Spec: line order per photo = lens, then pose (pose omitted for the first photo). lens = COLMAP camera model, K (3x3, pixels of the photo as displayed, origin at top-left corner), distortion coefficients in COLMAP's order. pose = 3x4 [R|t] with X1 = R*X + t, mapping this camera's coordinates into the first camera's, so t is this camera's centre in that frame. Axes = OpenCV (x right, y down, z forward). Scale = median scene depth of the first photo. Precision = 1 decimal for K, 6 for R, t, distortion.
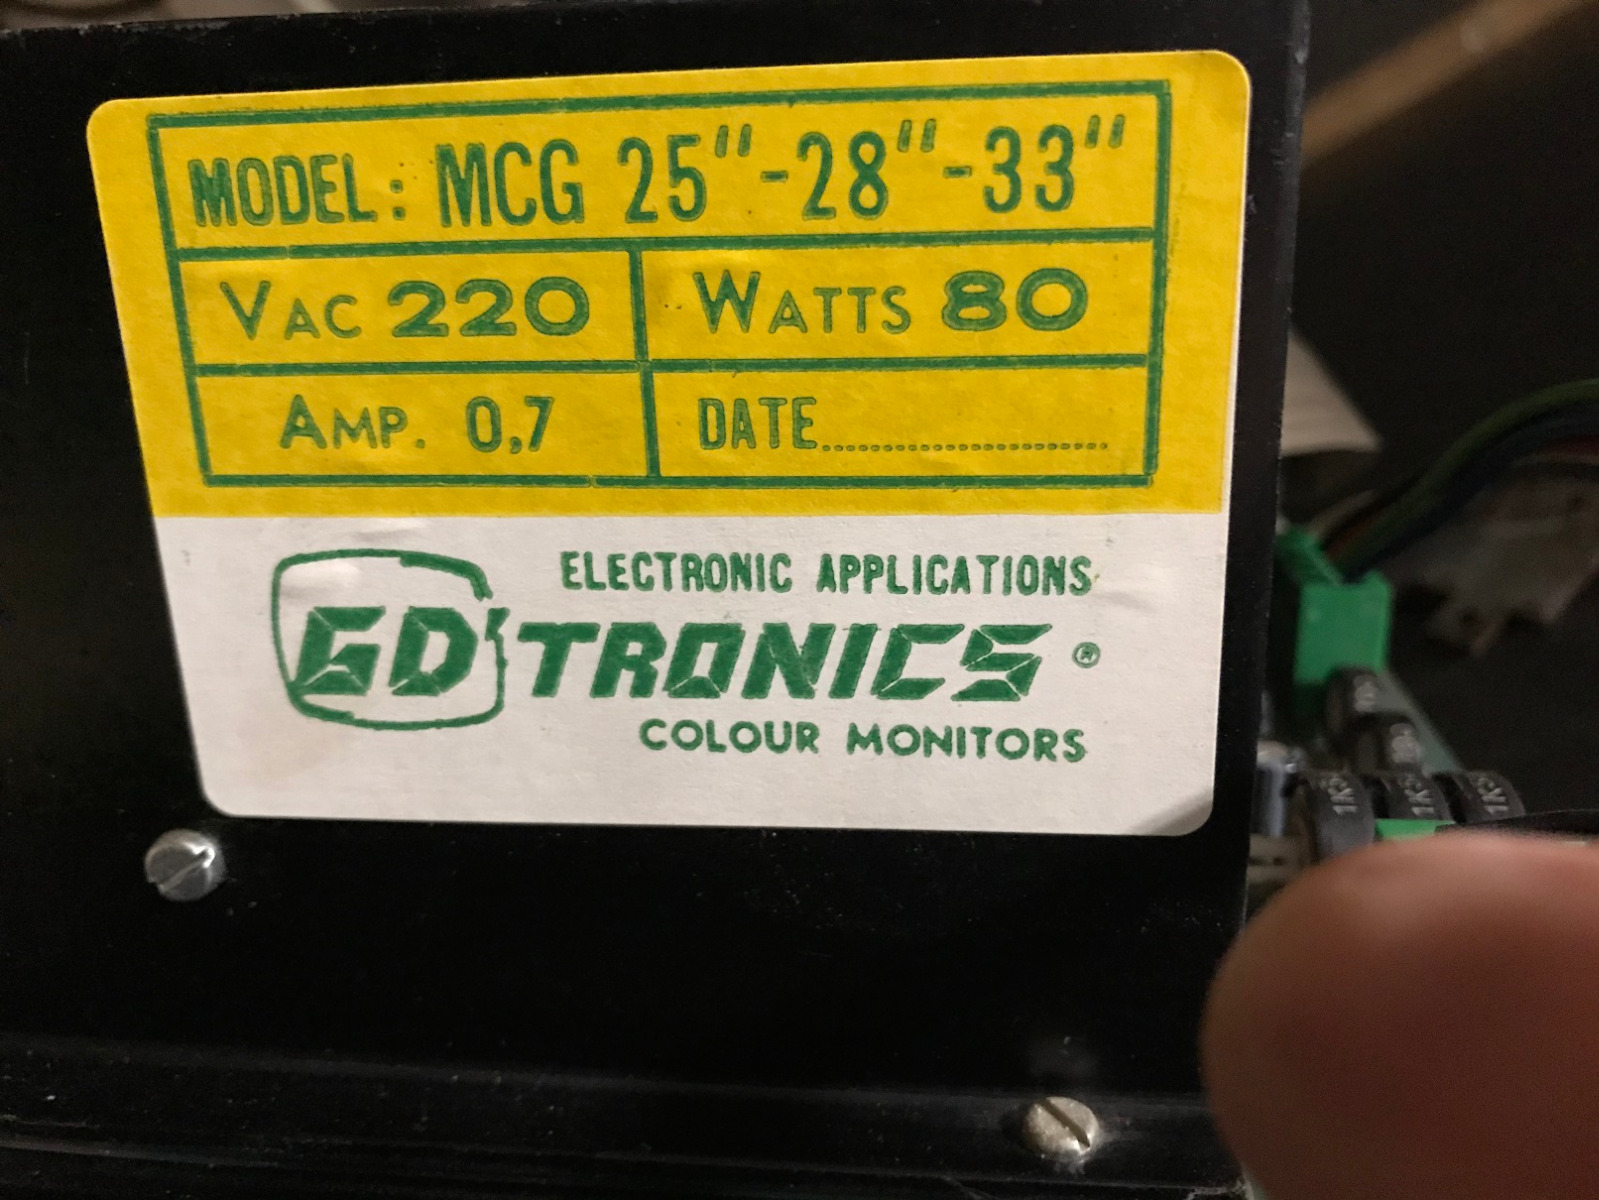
lens RADIAL K [[1312.2, 0, 802.1], [0, 1312.2, 599.1], [0, 0, 1]] dist [0.041559, -0.009968]
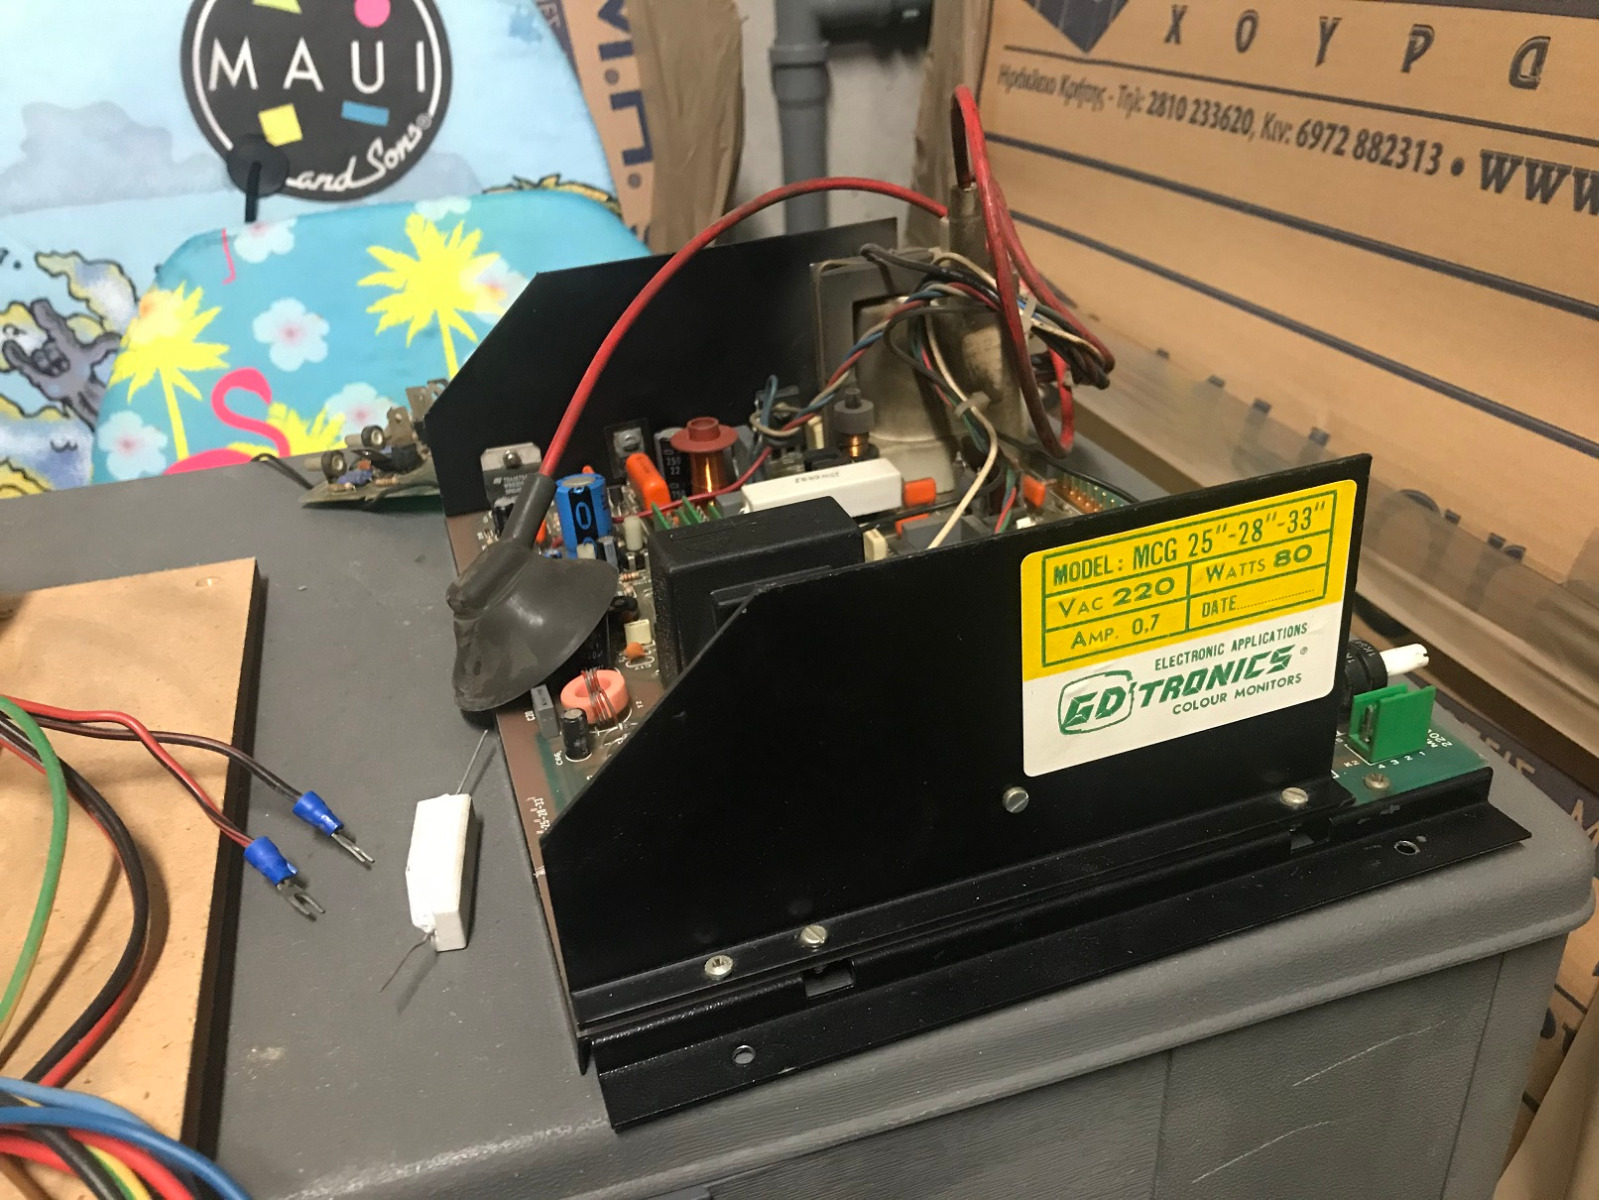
lens RADIAL K [[1312.2, 0, 798.0], [0, 1312.2, 604.3], [0, 0, 1]] dist [0.041559, -0.009968]
pose [[0.906365, -0.235513, 0.350764, -1.984329], [0.171469, 0.963823, 0.204067, -0.927014], [-0.386135, -0.124814, 0.913959, -1.415724]]
